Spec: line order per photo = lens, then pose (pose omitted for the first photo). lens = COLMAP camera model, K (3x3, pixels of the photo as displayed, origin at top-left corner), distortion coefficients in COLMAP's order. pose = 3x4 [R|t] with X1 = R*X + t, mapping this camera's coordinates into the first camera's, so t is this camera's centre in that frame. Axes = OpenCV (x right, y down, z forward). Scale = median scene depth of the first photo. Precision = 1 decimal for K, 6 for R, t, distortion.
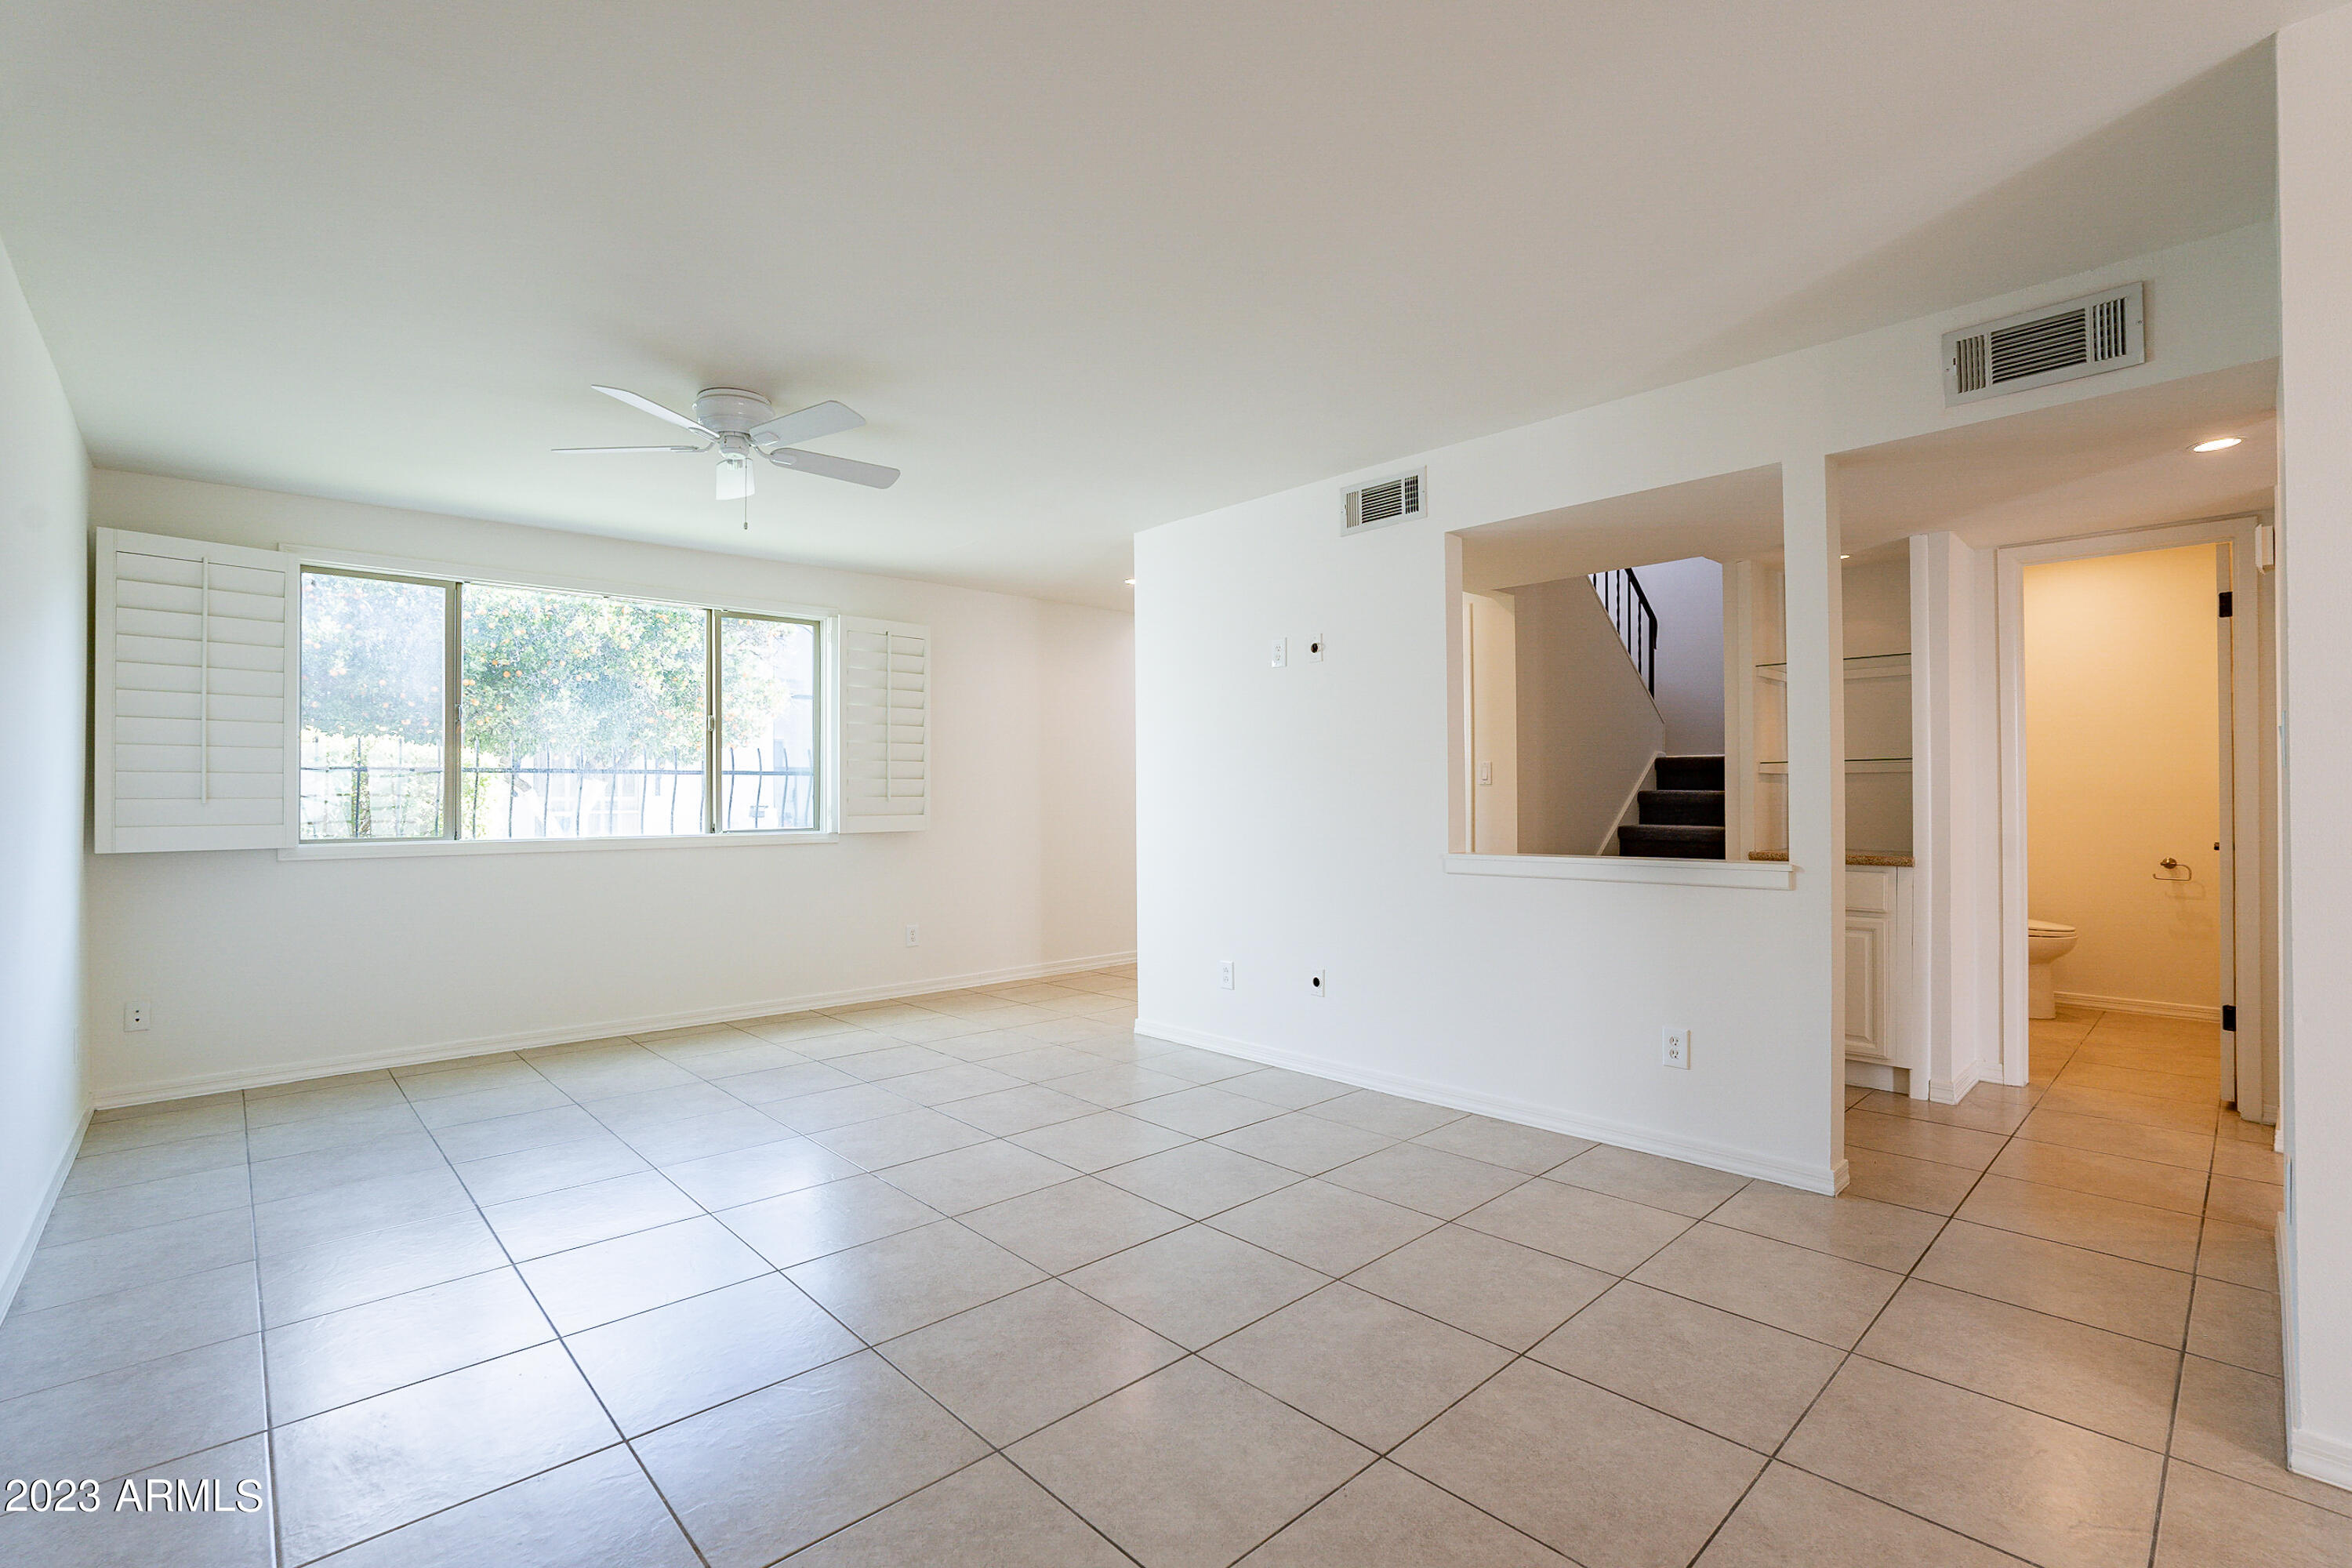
lens RADIAL K [[1053.0, 0, 1194.6], [0, 1053.0, 787.5], [0, 0, 1]] dist [-0.055047, 0.016647]
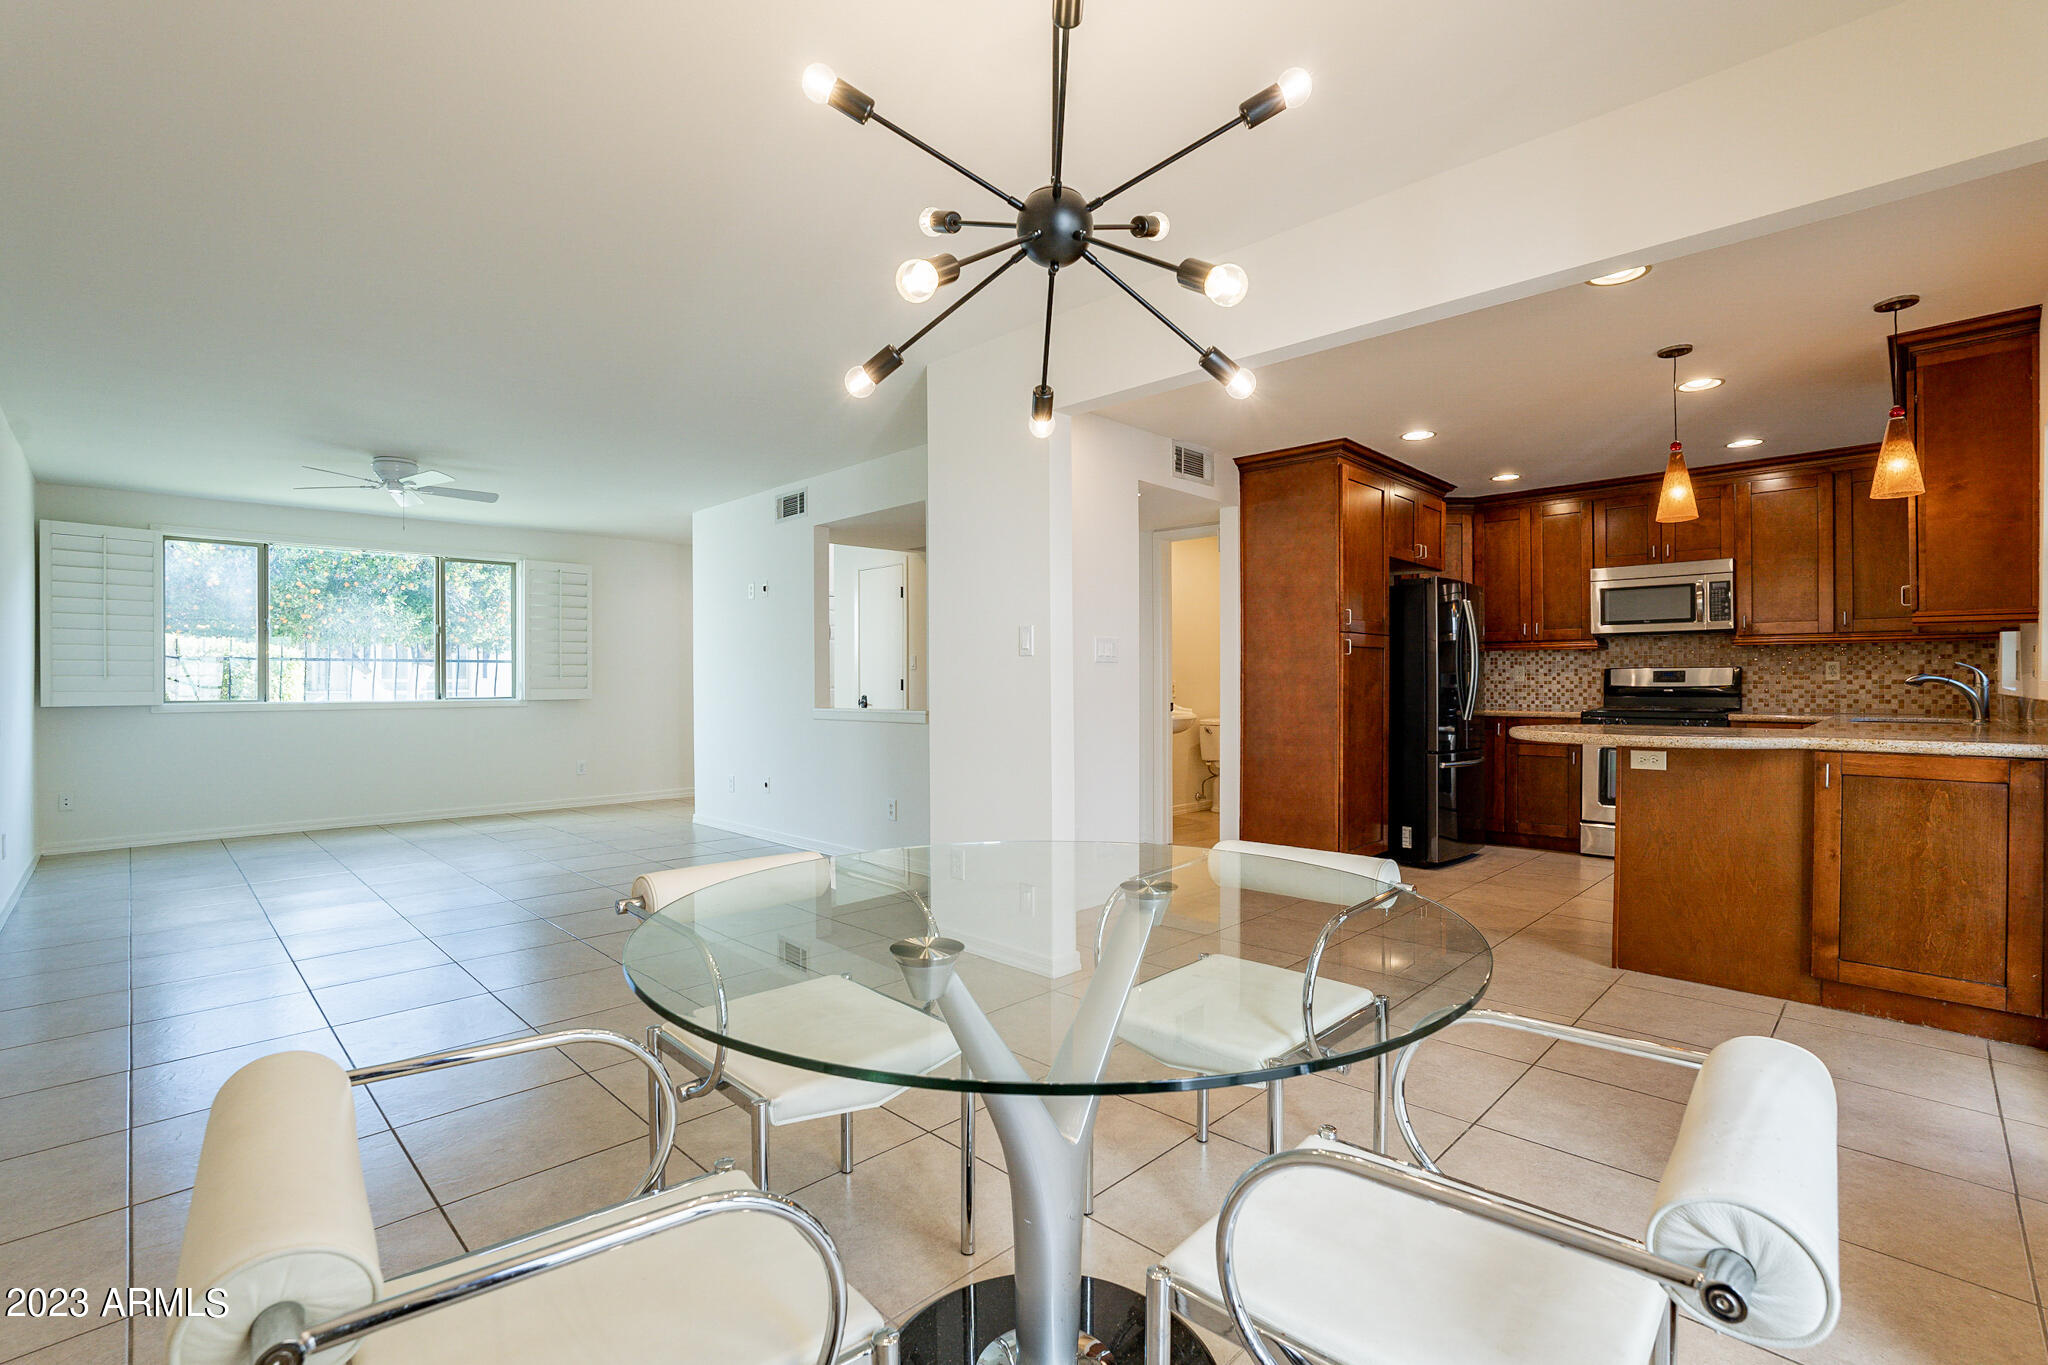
lens RADIAL K [[916.9, 0, 1022.1], [0, 916.9, 686.7], [0, 0, 1]] dist [-0.055047, 0.016647]
pose [[0.999631, 0.002971, 0.026997, 0.474994], [-0.003342, 0.999901, 0.013698, 0.004148], [-0.026953, -0.013783, 0.999542, -0.472701]]
